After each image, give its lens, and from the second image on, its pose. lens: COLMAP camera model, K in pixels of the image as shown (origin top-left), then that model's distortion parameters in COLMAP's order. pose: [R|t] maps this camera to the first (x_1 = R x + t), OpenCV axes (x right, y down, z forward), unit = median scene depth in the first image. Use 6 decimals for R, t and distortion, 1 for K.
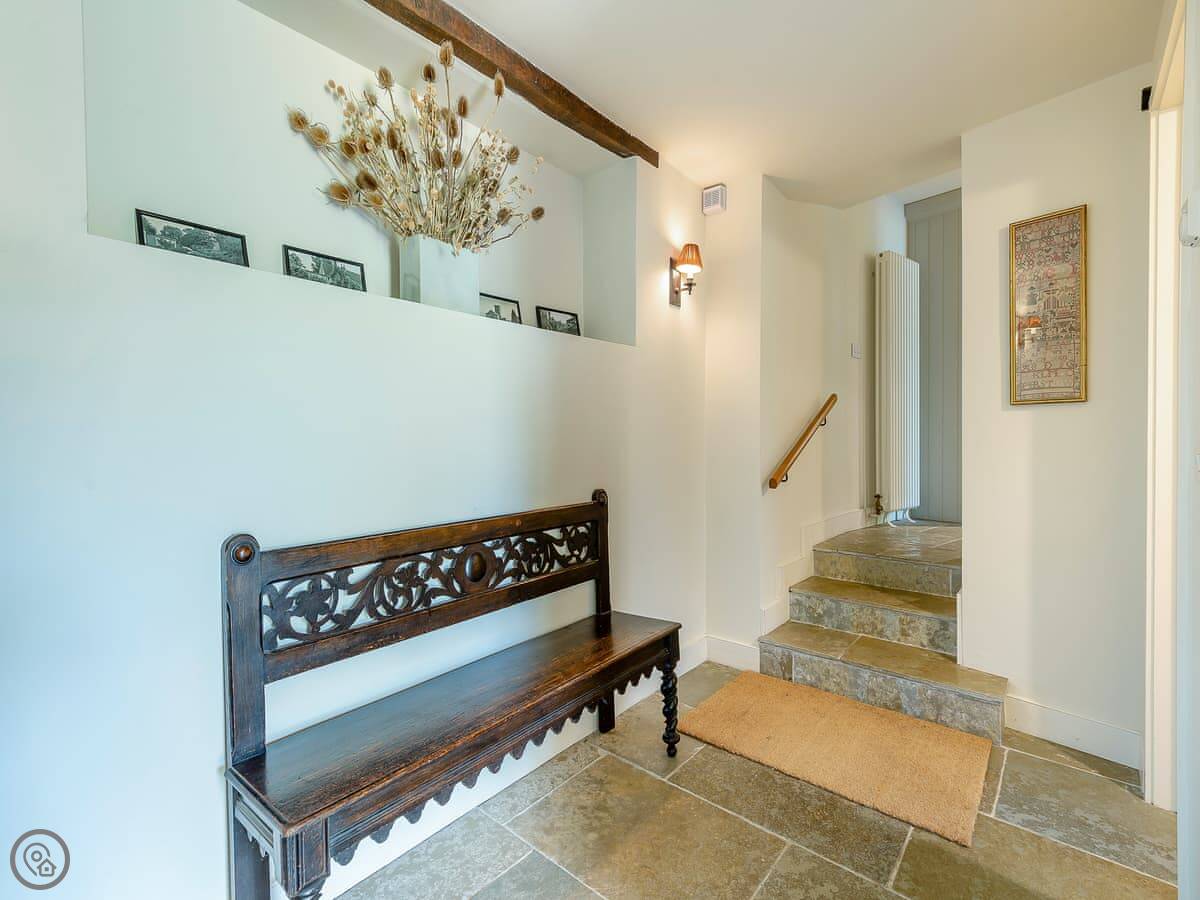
lens RADIAL K [[541.8, 0, 603.0], [0, 541.8, 440.5], [0, 0, 1]] dist [0.013584, -0.000427]
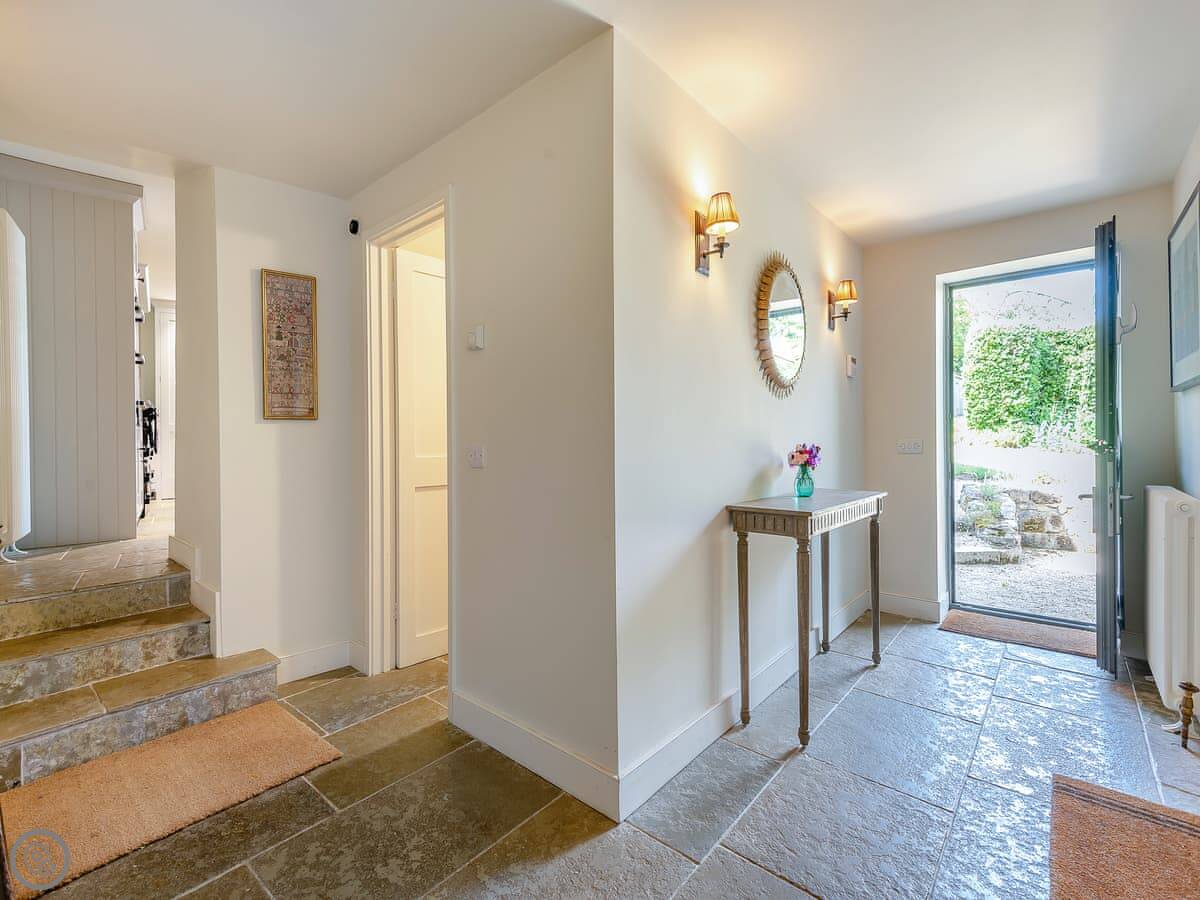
lens RADIAL K [[541.8, 0, 601.8], [0, 541.8, 444.7], [0, 0, 1]] dist [0.013584, -0.000427]
pose [[0.019190, -0.008111, 0.999783, -0.436350], [0.016741, 0.999830, 0.007790, -0.005727], [-0.999676, 0.016588, 0.019323, 0.234006]]
